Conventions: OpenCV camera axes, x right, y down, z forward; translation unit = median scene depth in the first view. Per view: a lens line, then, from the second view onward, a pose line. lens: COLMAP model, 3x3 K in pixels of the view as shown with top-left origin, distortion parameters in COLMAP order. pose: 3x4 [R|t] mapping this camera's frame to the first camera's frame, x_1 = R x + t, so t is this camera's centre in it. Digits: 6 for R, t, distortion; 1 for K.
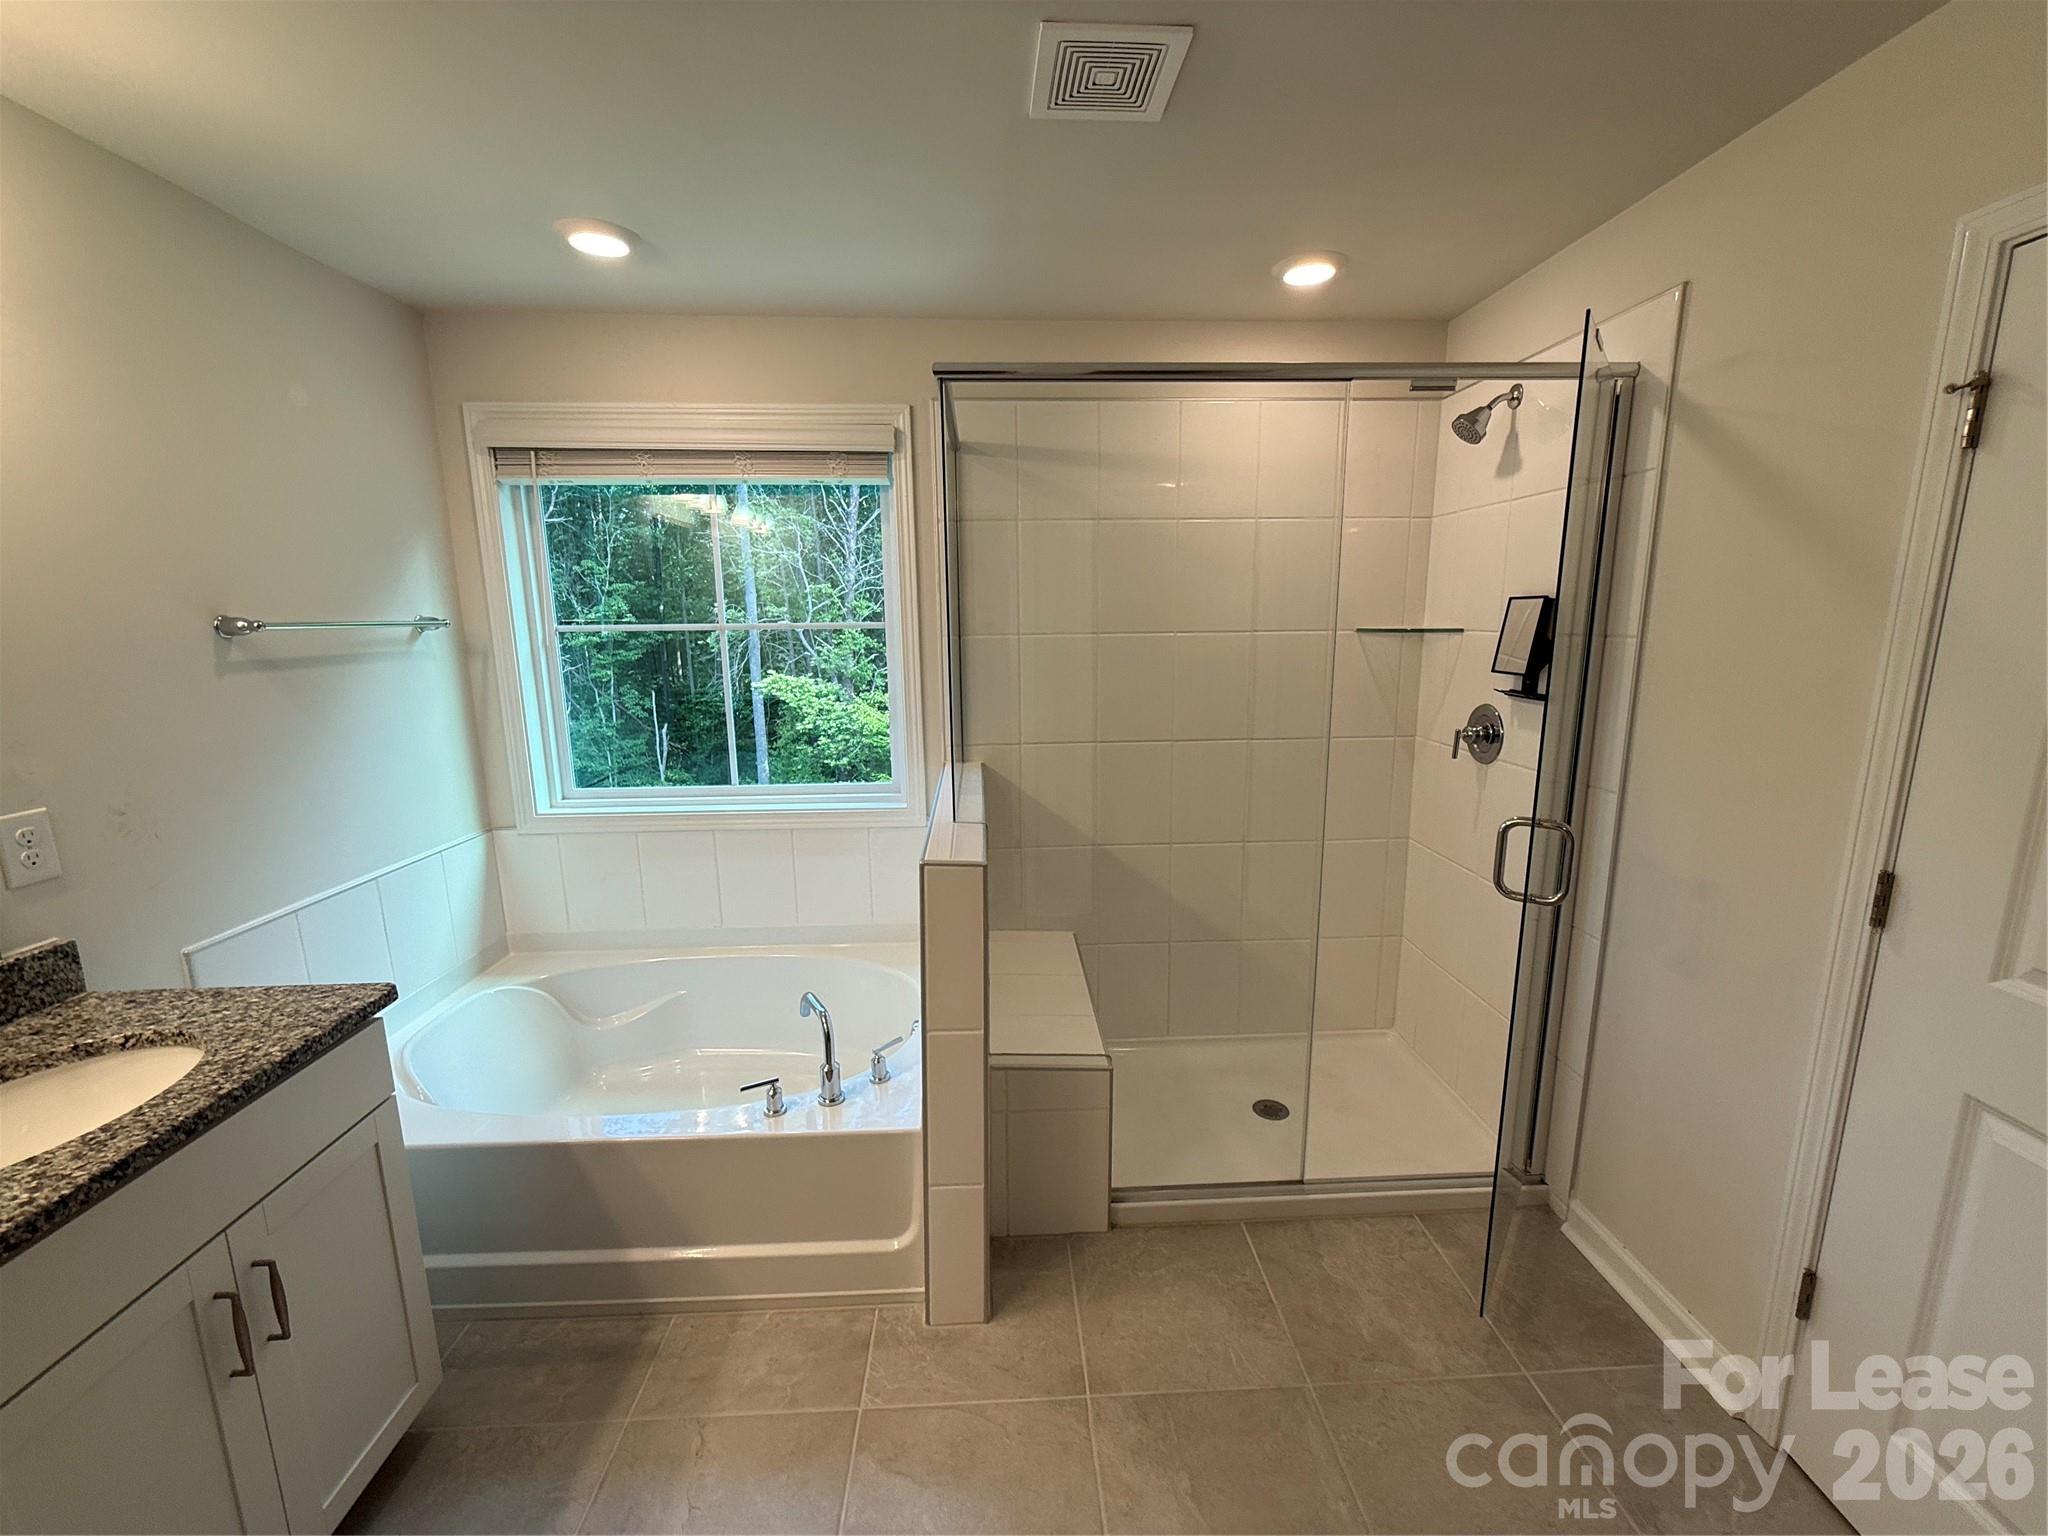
lens RADIAL K [[813.1, 0, 1026.6], [0, 813.1, 767.7], [0, 0, 1]] dist [0.000069, -0.000104]
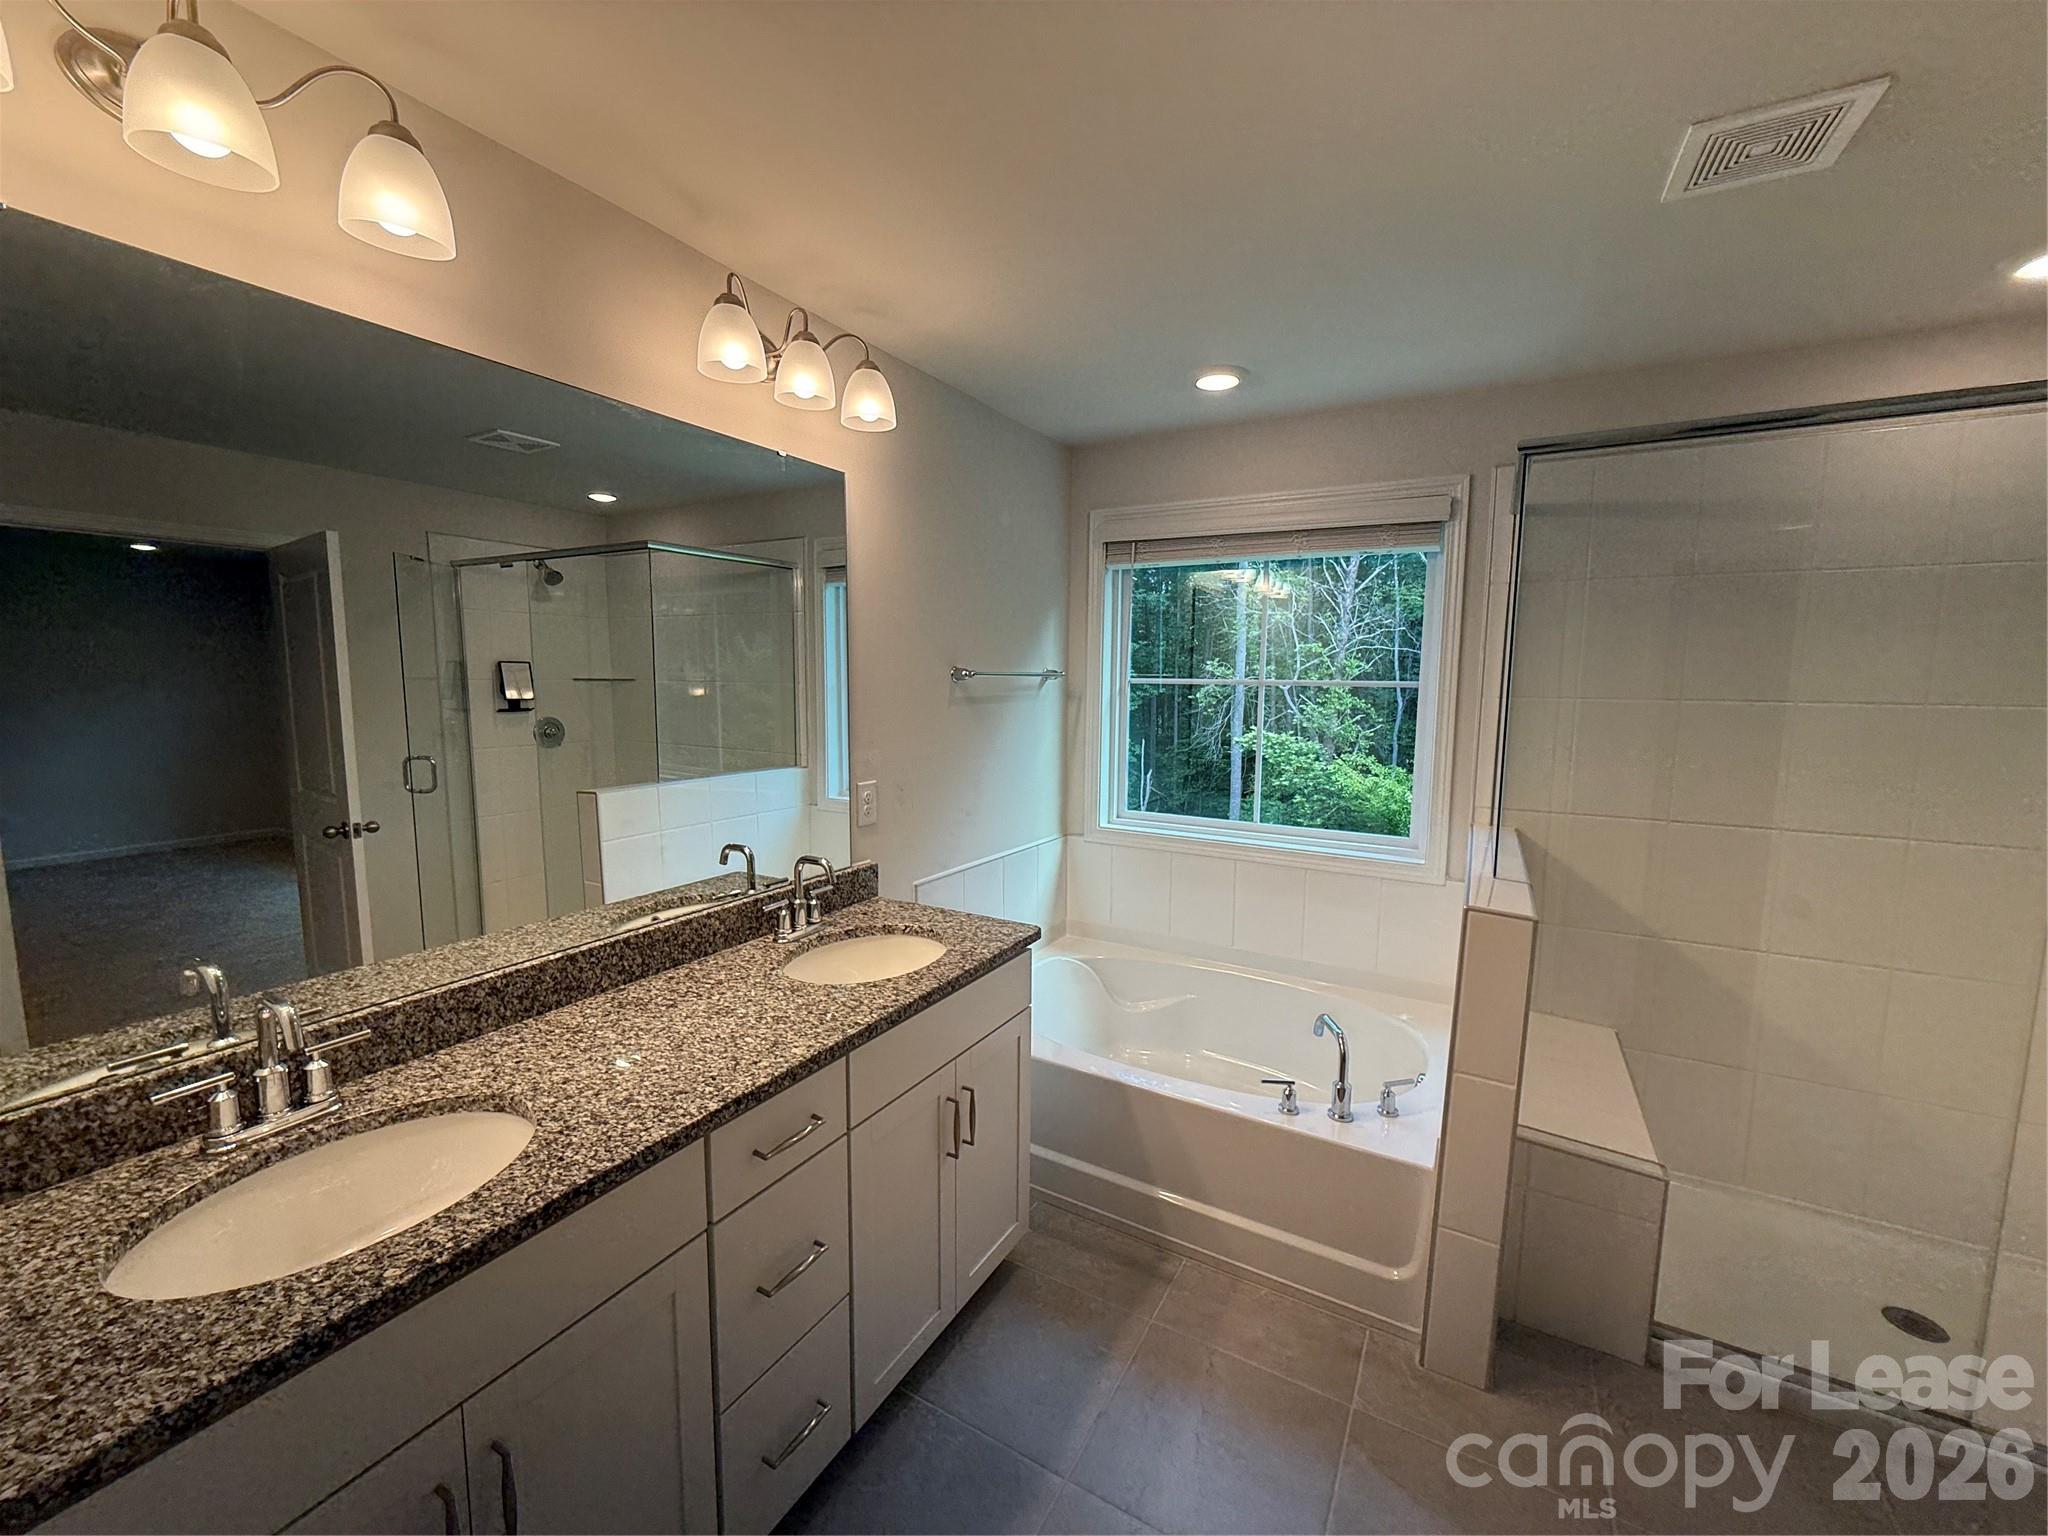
lens RADIAL K [[813.1, 0, 1030.3], [0, 813.1, 766.9], [0, 0, 1]] dist [0.000069, -0.000104]
pose [[0.845030, 0.079025, -0.528847, -0.053159], [-0.116236, 0.992516, -0.037421, 0.034587], [0.521932, 0.093093, 0.847892, -0.174898]]
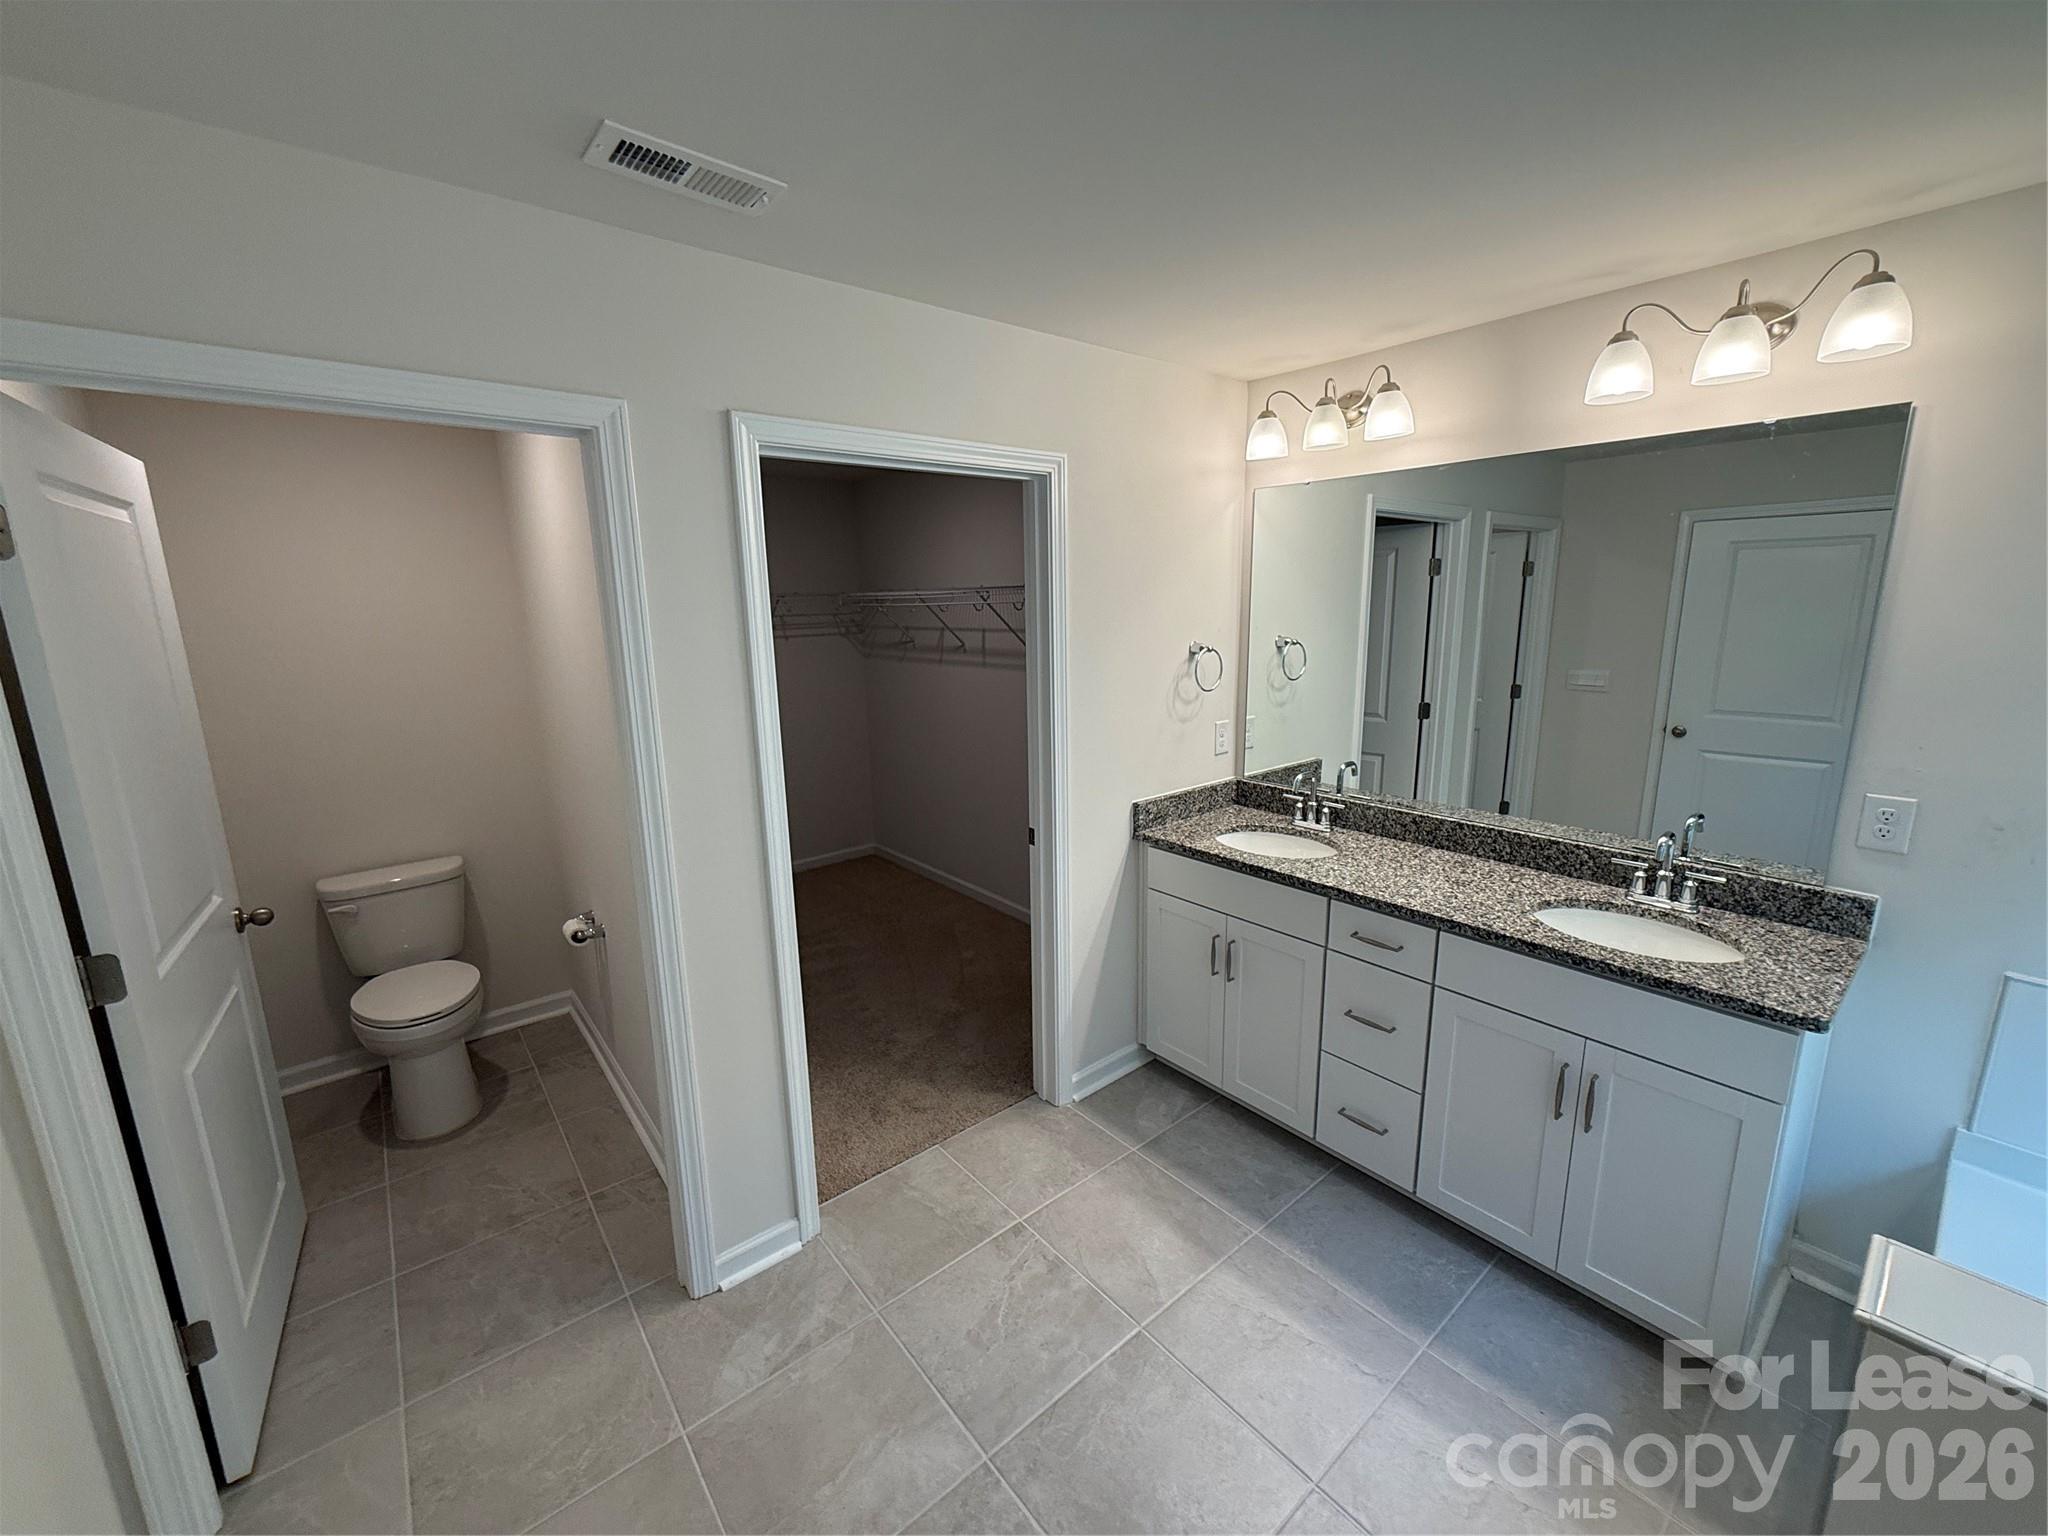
lens RADIAL K [[813.1, 0, 1019.8], [0, 813.1, 764.4], [0, 0, 1]] dist [0.000069, -0.000104]
pose [[-0.805245, 0.140544, -0.576045, 0.445449], [-0.083839, 0.934755, 0.345260, -0.232479], [0.586985, 0.326314, -0.740924, 0.811487]]
